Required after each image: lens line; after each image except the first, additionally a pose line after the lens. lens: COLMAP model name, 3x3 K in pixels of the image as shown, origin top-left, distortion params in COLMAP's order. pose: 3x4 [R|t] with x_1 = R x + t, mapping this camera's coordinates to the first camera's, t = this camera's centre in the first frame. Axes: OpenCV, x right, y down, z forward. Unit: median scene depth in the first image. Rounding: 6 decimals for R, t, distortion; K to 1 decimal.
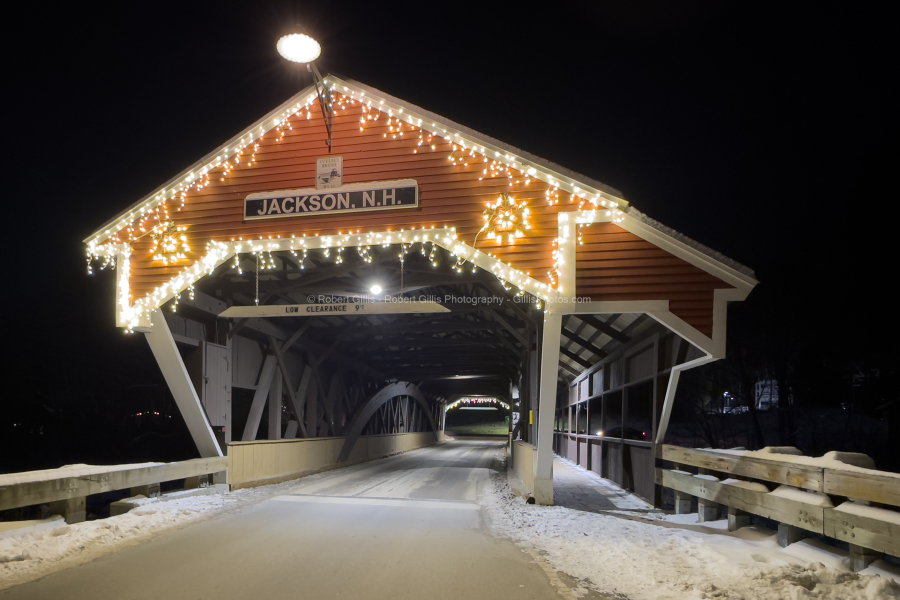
lens RADIAL K [[523.0, 0, 391.9], [0, 523.0, 404.7], [0, 0, 1]] dist [0.025316, 0.001557]
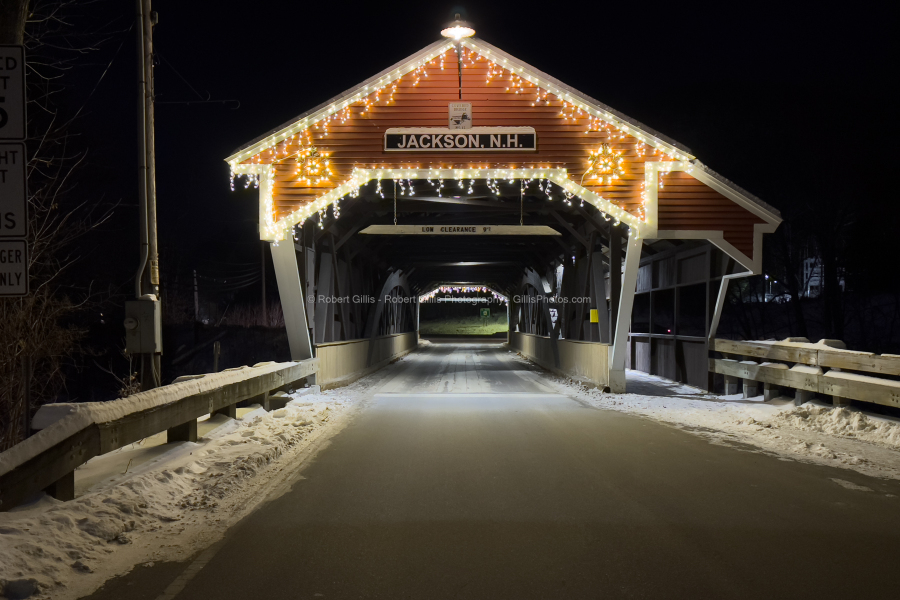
lens RADIAL K [[793.5, 0, 453.6], [0, 793.5, 300.3], [0, 0, 1]] dist [0.126692, -0.056292]
pose [[0.981116, -0.006245, 0.193320, -0.492033], [0.004393, 0.999940, 0.010005, -0.038585], [-0.193371, -0.008967, 0.981085, -0.794174]]
